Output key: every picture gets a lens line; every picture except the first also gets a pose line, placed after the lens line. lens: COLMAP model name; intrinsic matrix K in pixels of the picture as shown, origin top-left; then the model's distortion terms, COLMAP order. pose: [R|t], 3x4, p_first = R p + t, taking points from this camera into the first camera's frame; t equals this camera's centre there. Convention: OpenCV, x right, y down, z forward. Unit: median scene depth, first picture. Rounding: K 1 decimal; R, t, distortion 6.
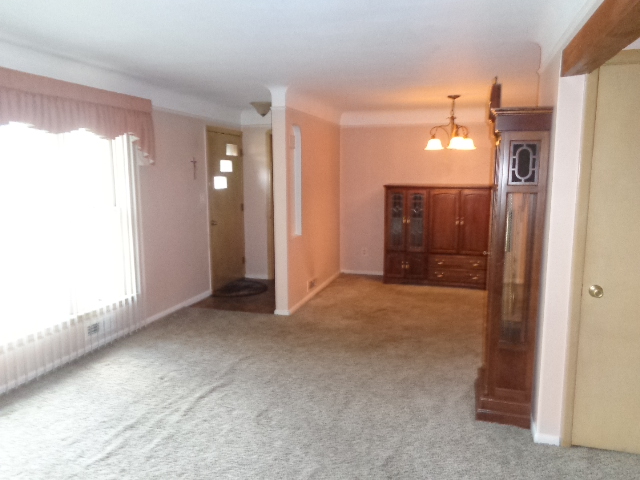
lens RADIAL K [[476.6, 0, 321.3], [0, 476.6, 236.5], [0, 0, 1]] dist [-0.003266, -0.000199]
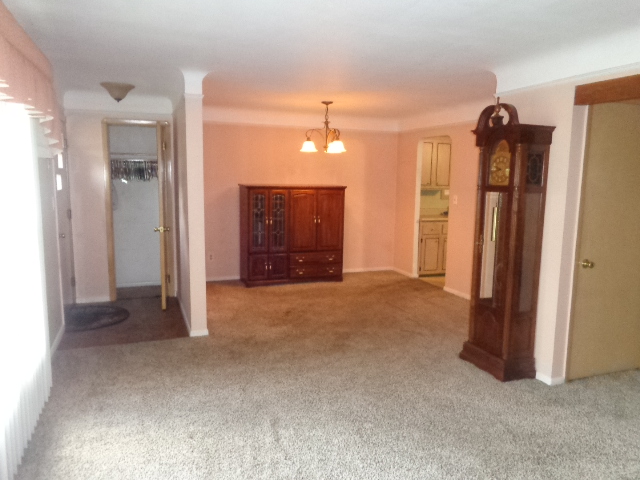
lens RADIAL K [[476.6, 0, 321.3], [0, 476.6, 236.5], [0, 0, 1]] dist [-0.003266, -0.000199]
pose [[0.798868, -0.062700, 0.598230, -0.386474], [0.063002, 0.997804, 0.020448, -0.017636], [-0.598198, 0.021354, 0.801064, 0.160585]]
